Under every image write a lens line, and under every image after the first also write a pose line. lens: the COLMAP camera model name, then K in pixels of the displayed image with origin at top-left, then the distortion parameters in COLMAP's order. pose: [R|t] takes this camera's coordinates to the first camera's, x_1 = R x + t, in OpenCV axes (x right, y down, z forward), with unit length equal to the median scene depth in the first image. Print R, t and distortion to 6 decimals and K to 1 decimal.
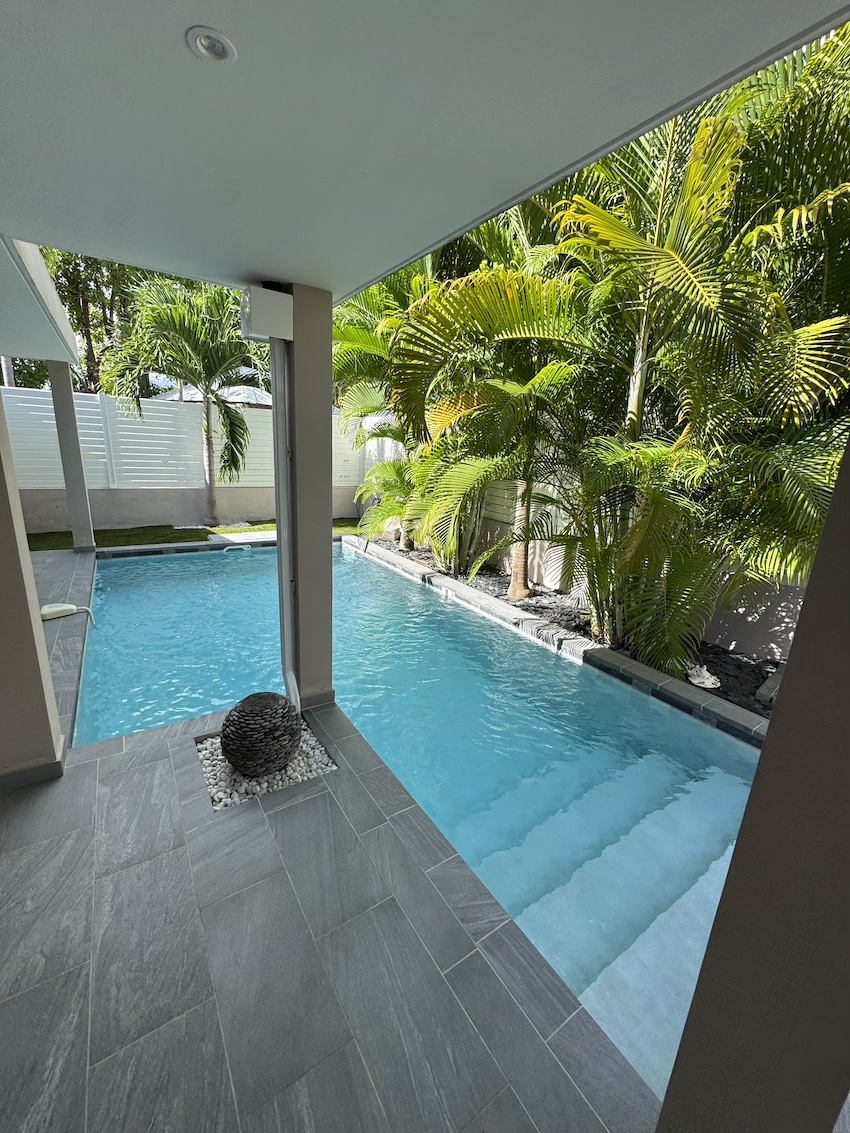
lens RADIAL K [[454.6, 0, 426.3], [0, 454.6, 565.6], [0, 0, 1]] dist [-0.003007, -0.000188]
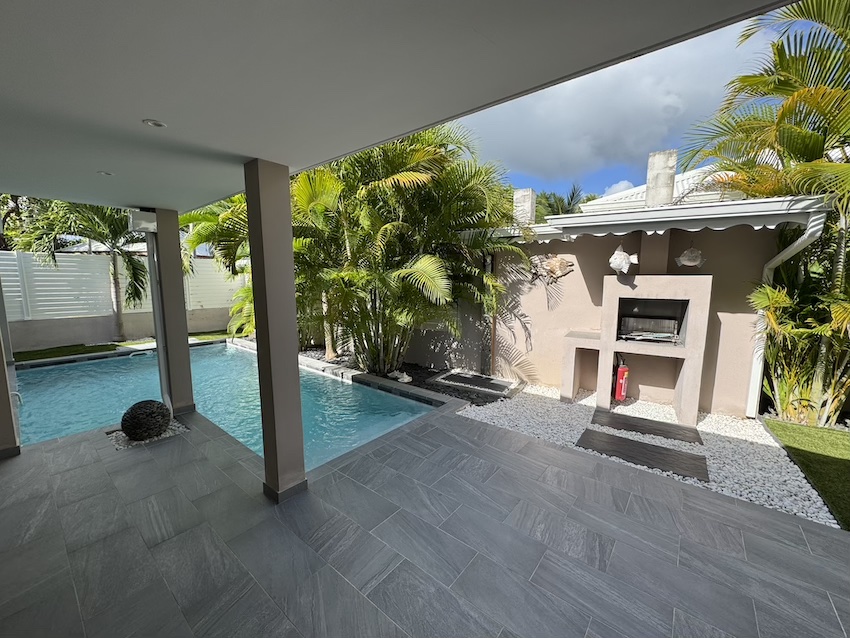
lens RADIAL K [[342.8, 0, 425.5], [0, 342.8, 319.6], [0, 0, 1]] dist [-0.000814, -0.000055]
pose [[0.955689, -0.084759, 0.281913, 0.217067], [0.119988, 0.986650, -0.110116, 0.127395], [-0.268816, 0.139062, 0.953100, -0.423886]]
